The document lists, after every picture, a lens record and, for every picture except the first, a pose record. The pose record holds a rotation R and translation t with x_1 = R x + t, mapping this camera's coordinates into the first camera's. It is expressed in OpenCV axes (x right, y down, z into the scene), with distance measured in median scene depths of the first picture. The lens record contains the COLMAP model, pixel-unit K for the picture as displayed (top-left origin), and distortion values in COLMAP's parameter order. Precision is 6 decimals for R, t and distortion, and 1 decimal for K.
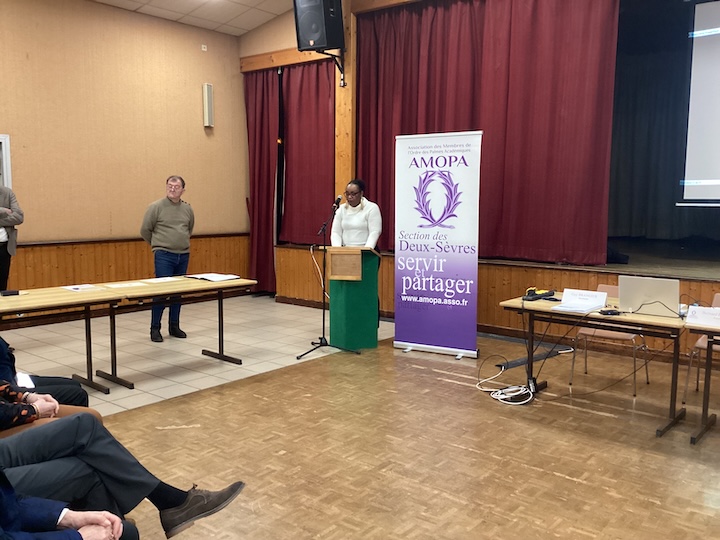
lens RADIAL K [[640.3, 0, 360.0], [0, 640.3, 270.0], [0, 0, 1]] dist [0.114551, -0.213649]
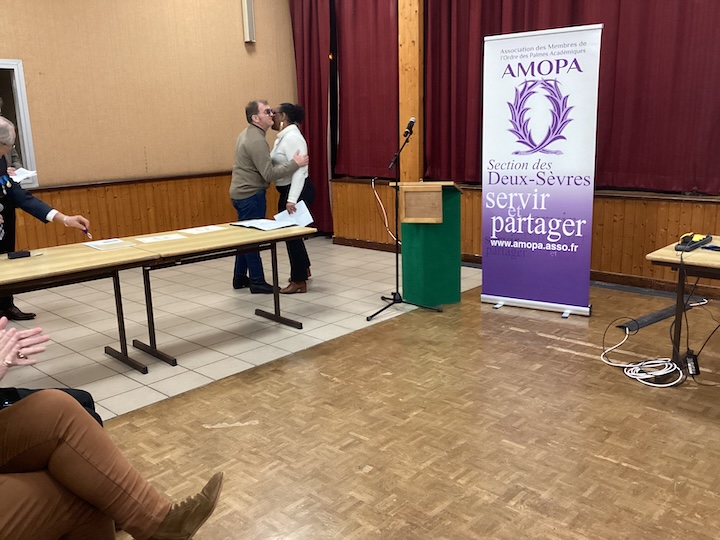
lens RADIAL K [[643.3, 0, 360.0], [0, 643.3, 270.0], [0, 0, 1]] dist [0.117686, -0.236067]
pose [[0.997001, -0.019358, -0.074924, -0.042244], [0.027686, 0.993349, 0.111768, -0.019397], [0.072262, -0.113507, 0.990906, 0.172926]]
